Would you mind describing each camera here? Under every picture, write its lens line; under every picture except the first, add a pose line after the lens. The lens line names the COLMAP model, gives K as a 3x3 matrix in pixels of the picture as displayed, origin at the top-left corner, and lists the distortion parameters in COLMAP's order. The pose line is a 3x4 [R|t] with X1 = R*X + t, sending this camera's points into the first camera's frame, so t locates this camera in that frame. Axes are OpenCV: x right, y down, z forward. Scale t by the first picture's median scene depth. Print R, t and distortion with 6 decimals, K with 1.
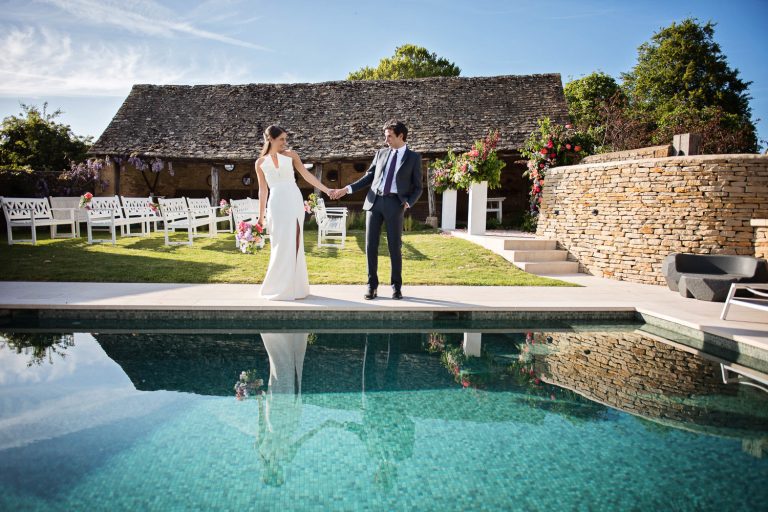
lens RADIAL K [[539.9, 0, 384.0], [0, 539.9, 256.0], [0, 0, 1]] dist [-0.048773, -0.002383]
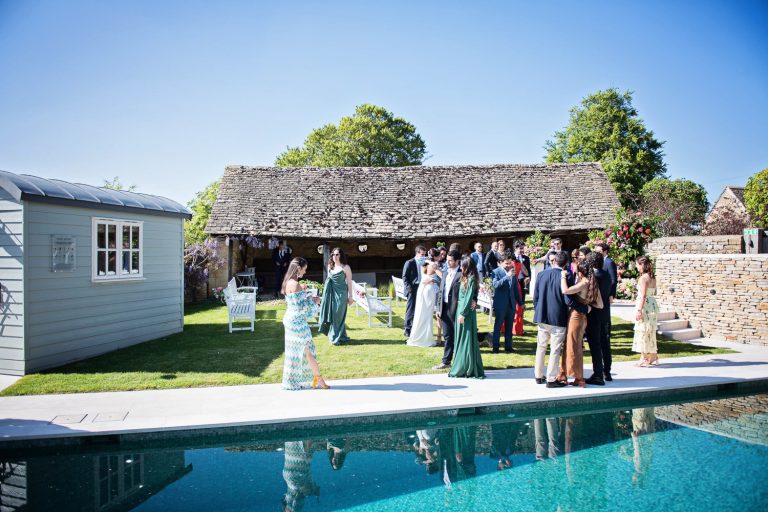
lens RADIAL K [[521.9, 0, 384.0], [0, 521.9, 256.0], [0, 0, 1]] dist [-0.061489, -0.001522]
pose [[0.990075, -0.018999, 0.139252, -0.475510], [0.029254, 0.996978, -0.071971, -0.082640], [-0.137464, 0.075331, 0.987638, -0.116923]]
